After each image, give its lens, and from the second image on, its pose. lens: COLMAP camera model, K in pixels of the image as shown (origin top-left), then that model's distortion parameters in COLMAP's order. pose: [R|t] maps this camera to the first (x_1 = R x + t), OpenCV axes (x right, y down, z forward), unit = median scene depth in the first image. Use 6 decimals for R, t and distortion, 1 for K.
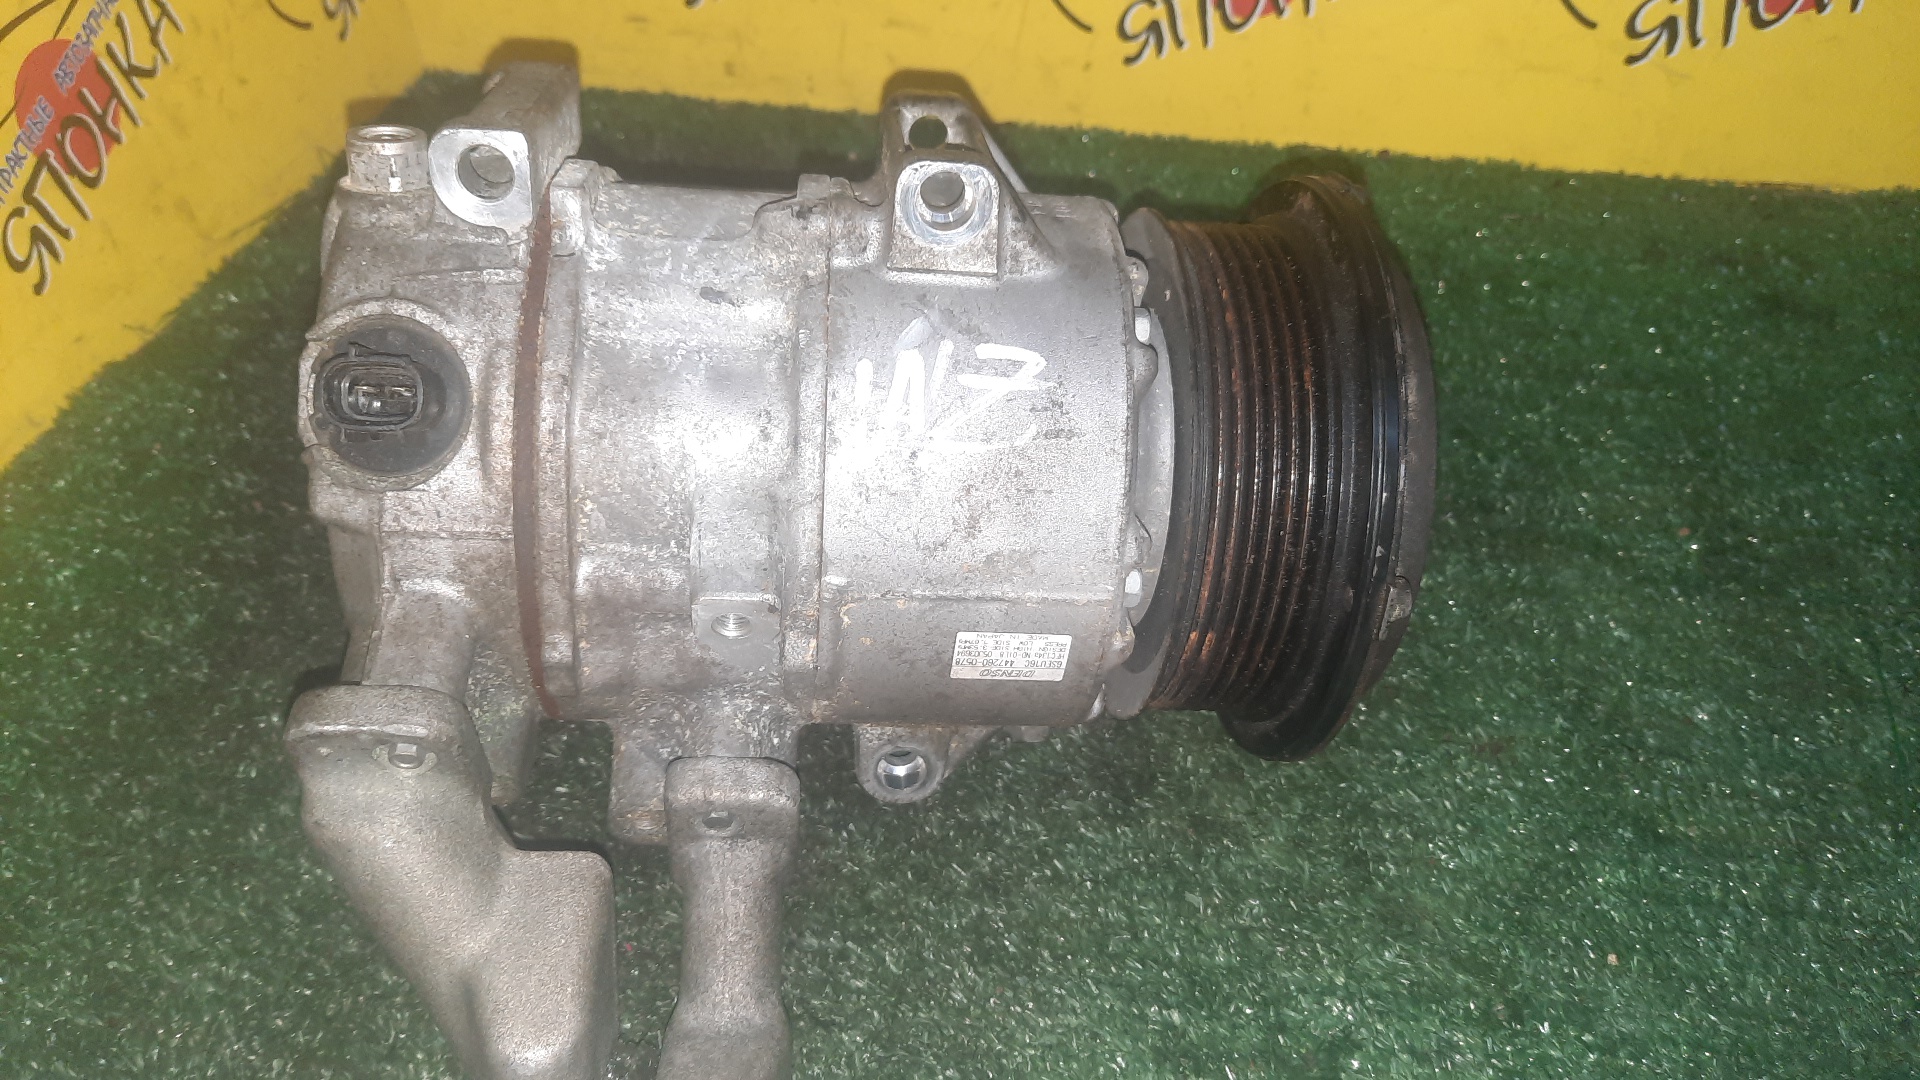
lens RADIAL K [[1433.2, 0, 960.0], [0, 1433.2, 540.0], [0, 0, 1]] dist [0.000072, -0.006385]
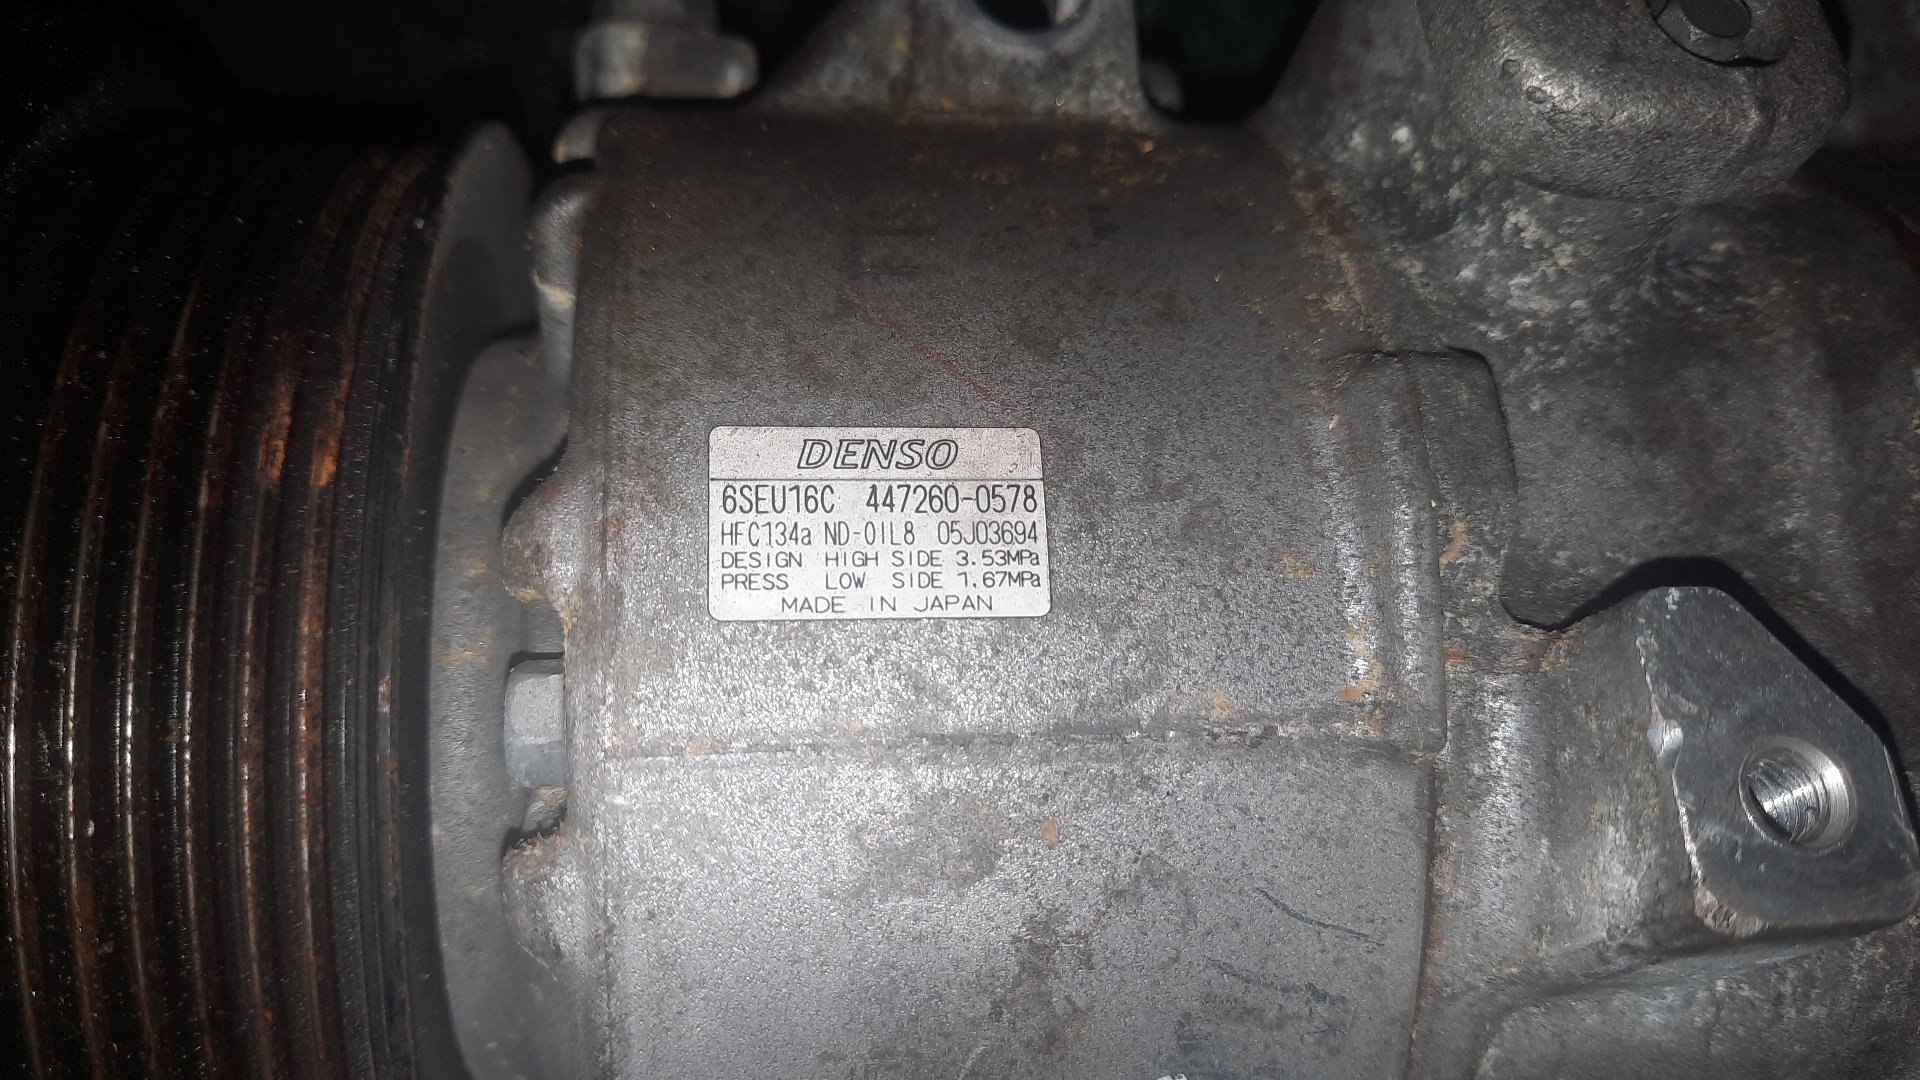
lens RADIAL K [[1433.2, 0, 960.0], [0, 1433.2, 540.0], [0, 0, 1]] dist [0.000072, -0.006385]
pose [[-0.975645, 0.086064, -0.201765, 0.086439], [0.008082, -0.905086, -0.425151, 0.224265], [-0.219205, -0.416427, 0.882348, 0.685514]]
